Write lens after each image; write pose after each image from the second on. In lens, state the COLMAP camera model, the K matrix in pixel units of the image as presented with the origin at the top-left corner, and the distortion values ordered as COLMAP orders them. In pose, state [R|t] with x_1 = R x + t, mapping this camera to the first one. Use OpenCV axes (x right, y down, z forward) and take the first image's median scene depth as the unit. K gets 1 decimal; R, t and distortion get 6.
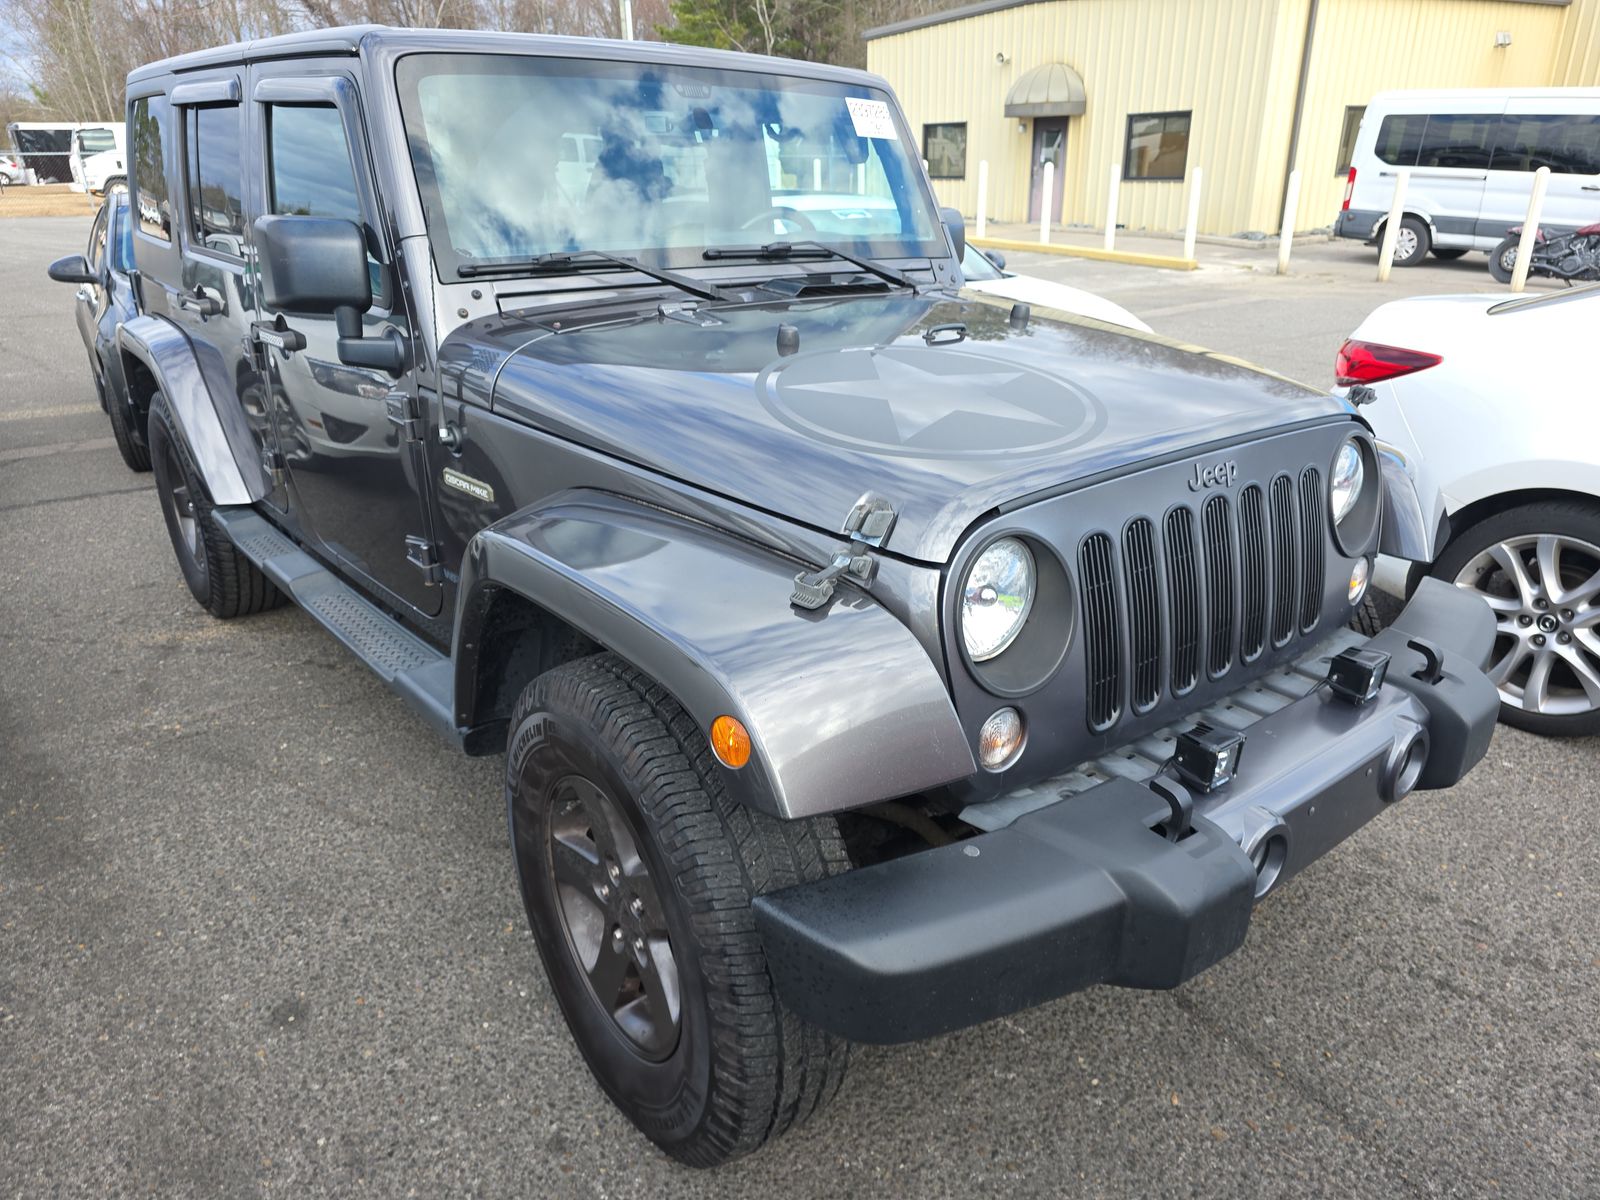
lens RADIAL K [[1064.9, 0, 800.0], [0, 1064.9, 600.0], [0, 0, 1]] dist [0.005495, 0.001101]
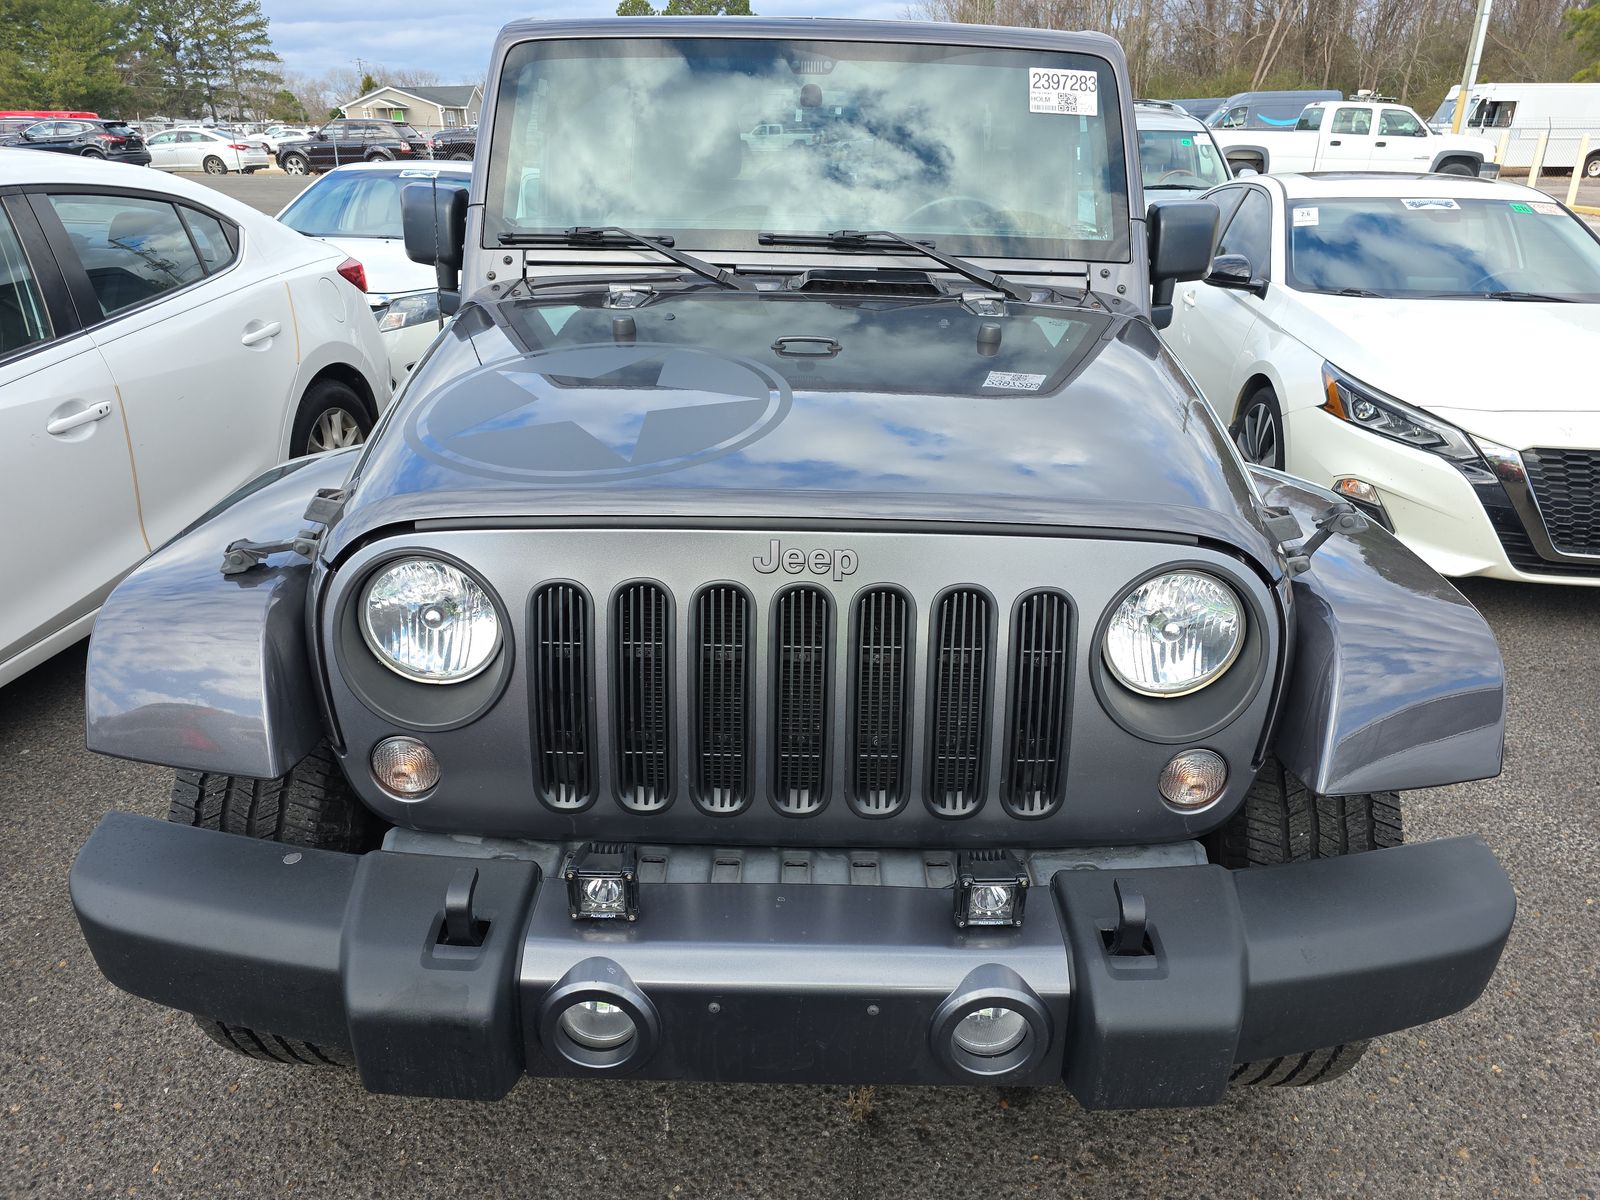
lens RADIAL K [[1065.0, 0, 807.8], [0, 1065.0, 594.0], [0, 0, 1]] dist [0.009024, 0.001893]
pose [[0.787193, 0.251423, -0.563128, 0.639705], [-0.243106, 0.965691, 0.091321, -0.125686], [0.566768, 0.065013, 0.821308, 0.282324]]
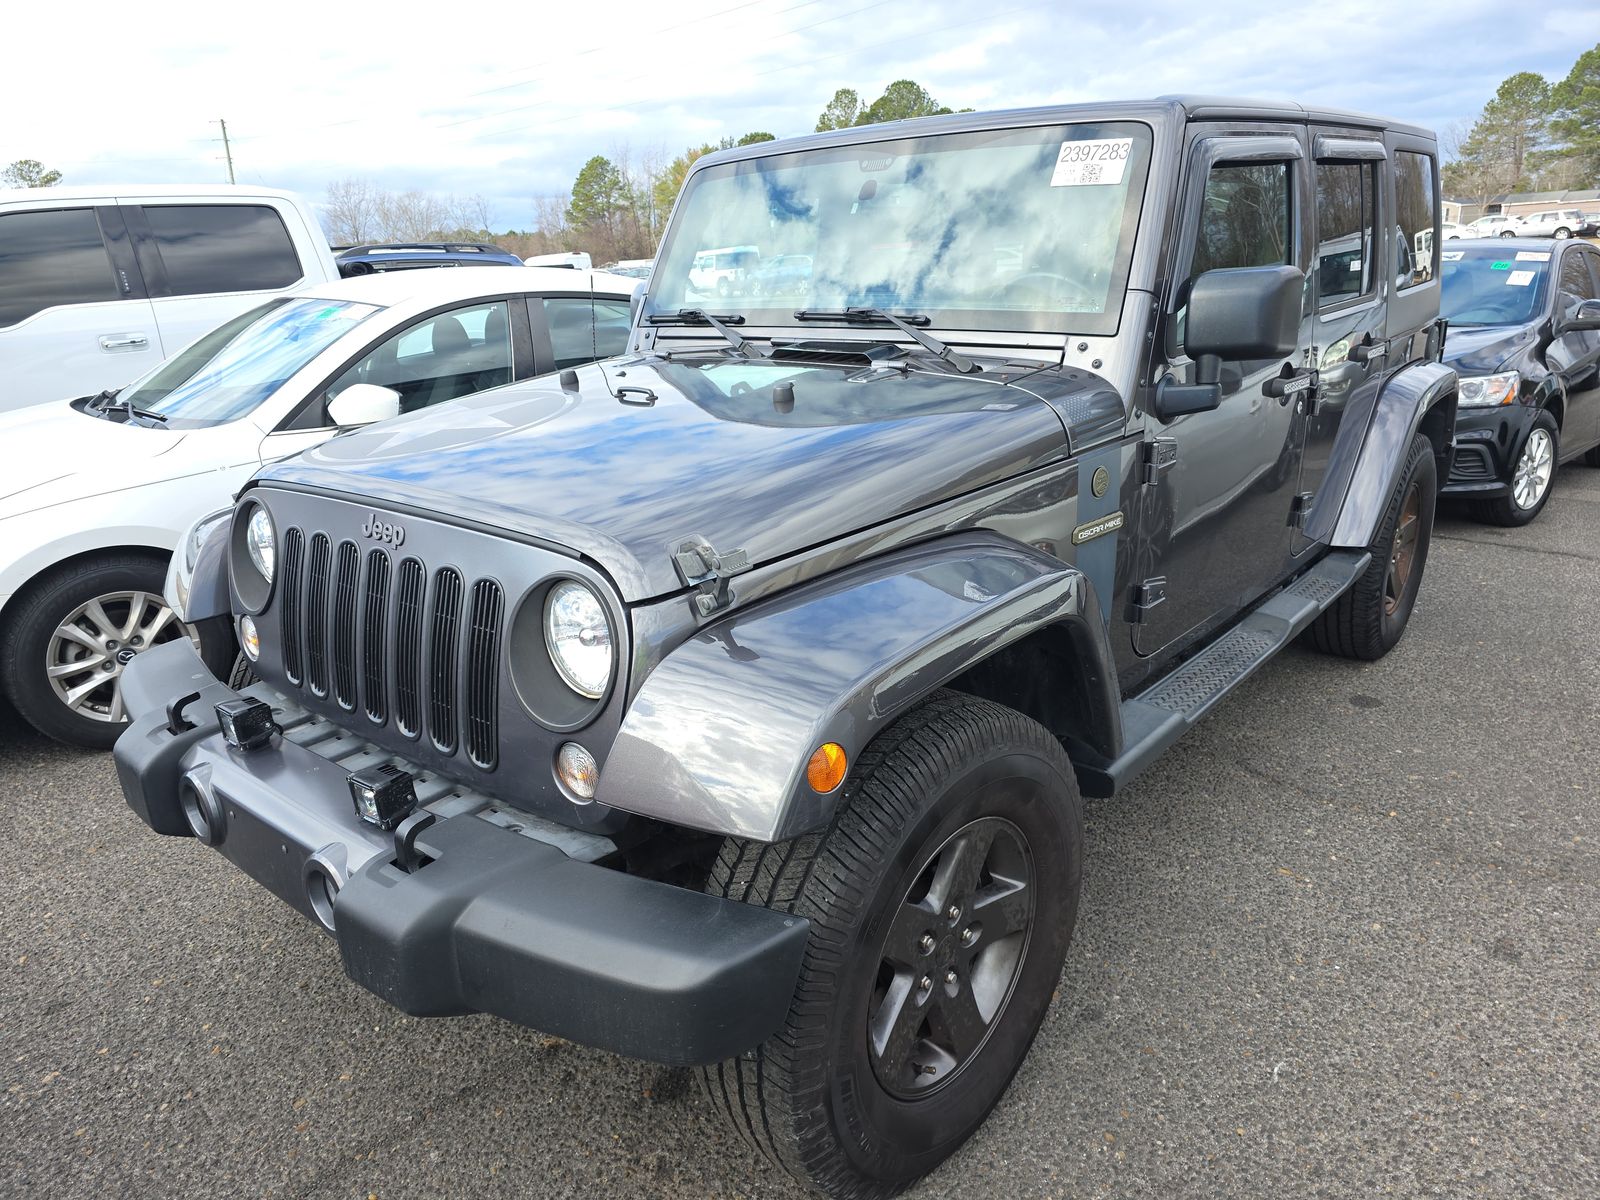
lens RADIAL K [[1064.9, 0, 800.0], [0, 1064.9, 600.0], [0, 0, 1]] dist [0.005495, 0.001101]
pose [[0.206977, 0.288774, -0.934757, 1.153679], [-0.326539, 0.921048, 0.212236, -0.322717], [0.922244, 0.261306, 0.284931, 0.855795]]
